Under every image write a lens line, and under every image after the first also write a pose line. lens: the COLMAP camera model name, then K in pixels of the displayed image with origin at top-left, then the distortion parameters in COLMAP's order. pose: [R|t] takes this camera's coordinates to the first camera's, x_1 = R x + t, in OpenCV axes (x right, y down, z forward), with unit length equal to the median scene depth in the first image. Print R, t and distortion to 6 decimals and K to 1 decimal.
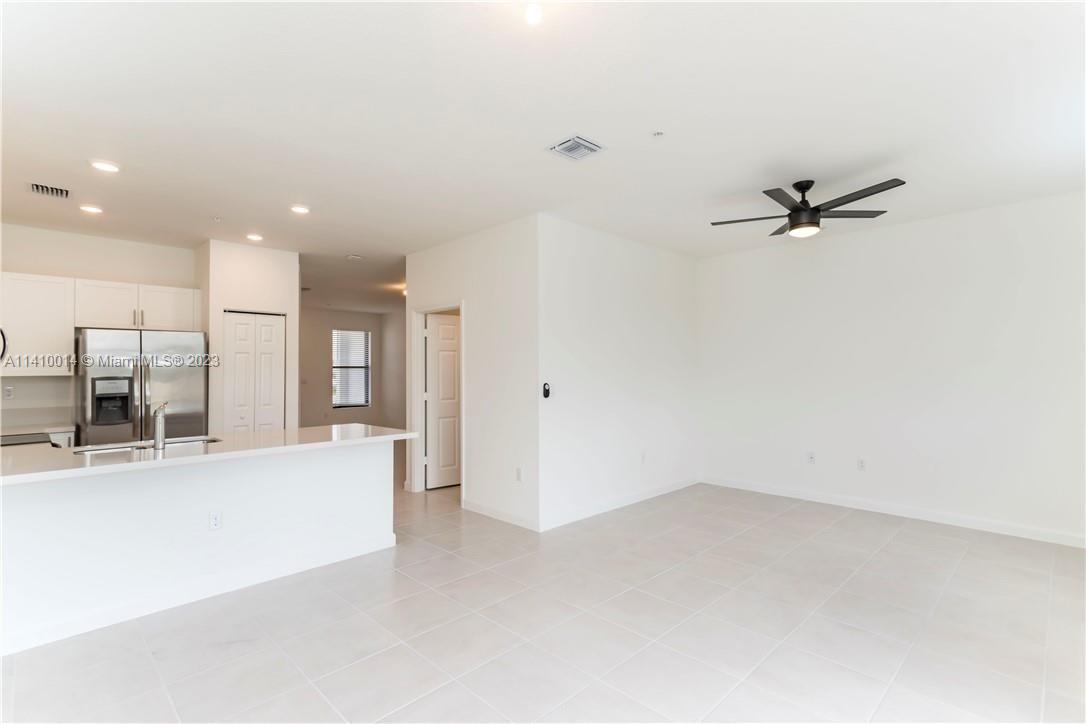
lens RADIAL K [[518.9, 0, 552.2], [0, 518.9, 362.5], [0, 0, 1]] dist [0.022093, 0.000589]
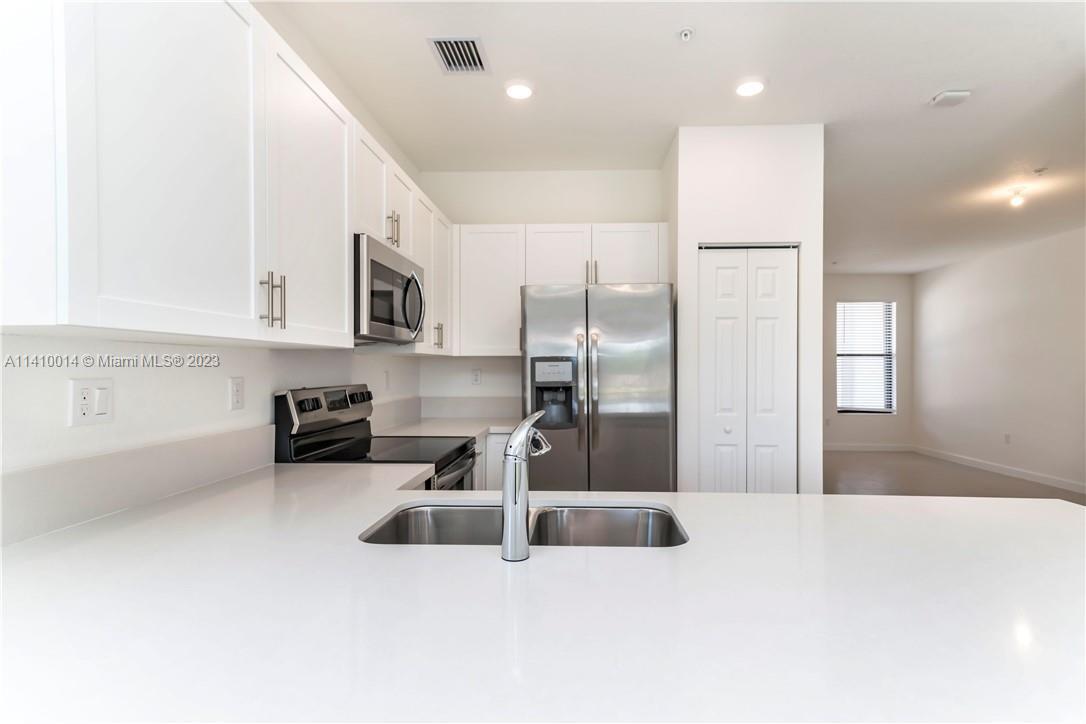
lens RADIAL K [[518.9, 0, 552.2], [0, 518.9, 362.5], [0, 0, 1]] dist [0.022093, 0.000589]
pose [[0.665593, 0.001241, -0.746314, -0.301630], [0.004922, 0.999970, 0.006052, 0.026892], [0.746299, -0.007702, 0.665567, 0.489105]]
